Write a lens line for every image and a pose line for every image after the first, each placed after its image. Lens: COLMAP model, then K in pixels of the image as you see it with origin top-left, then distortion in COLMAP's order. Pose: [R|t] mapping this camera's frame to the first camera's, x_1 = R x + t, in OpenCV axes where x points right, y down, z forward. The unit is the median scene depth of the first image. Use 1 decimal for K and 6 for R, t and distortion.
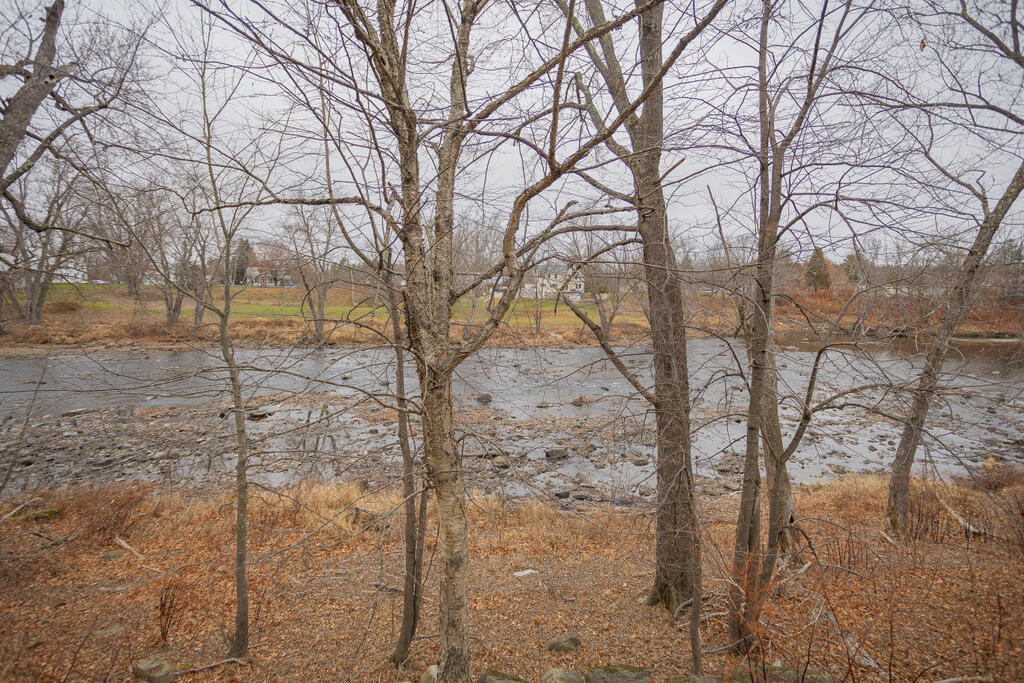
lens RADIAL K [[497.8, 0, 510.6], [0, 497.8, 341.5], [0, 0, 1]] dist [-0.012616, 0.013764]
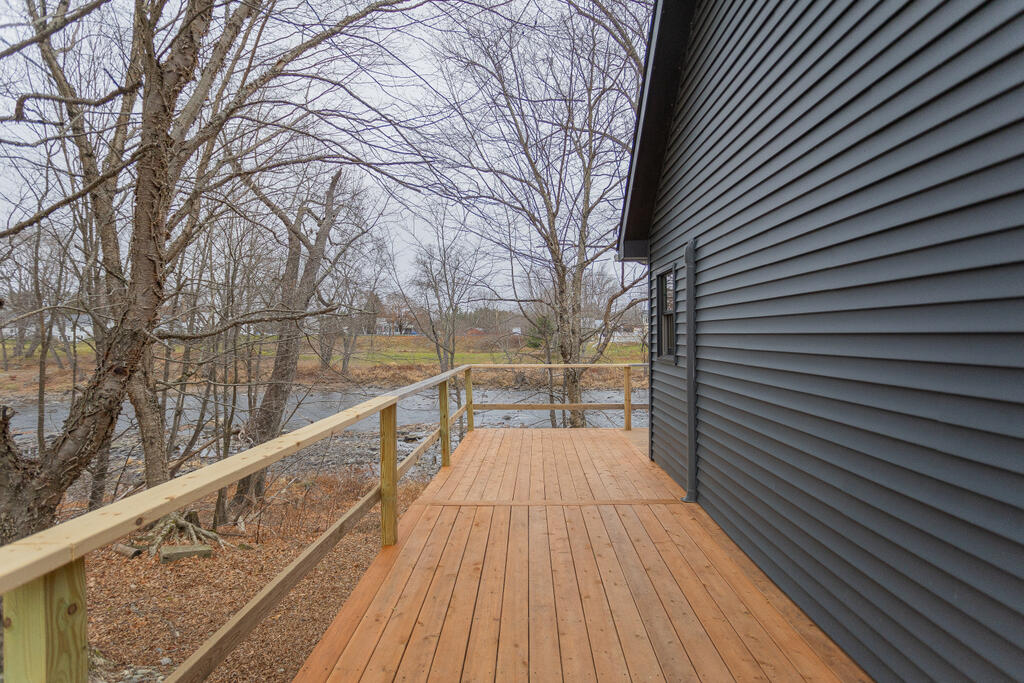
lens RADIAL K [[497.8, 0, 511.0], [0, 497.8, 339.0], [0, 0, 1]] dist [-0.012616, 0.013764]
pose [[0.977155, -0.014539, -0.212029, 0.038131], [-0.005916, 0.995410, -0.095520, 0.089163], [0.212444, 0.094592, 0.972584, -0.957472]]
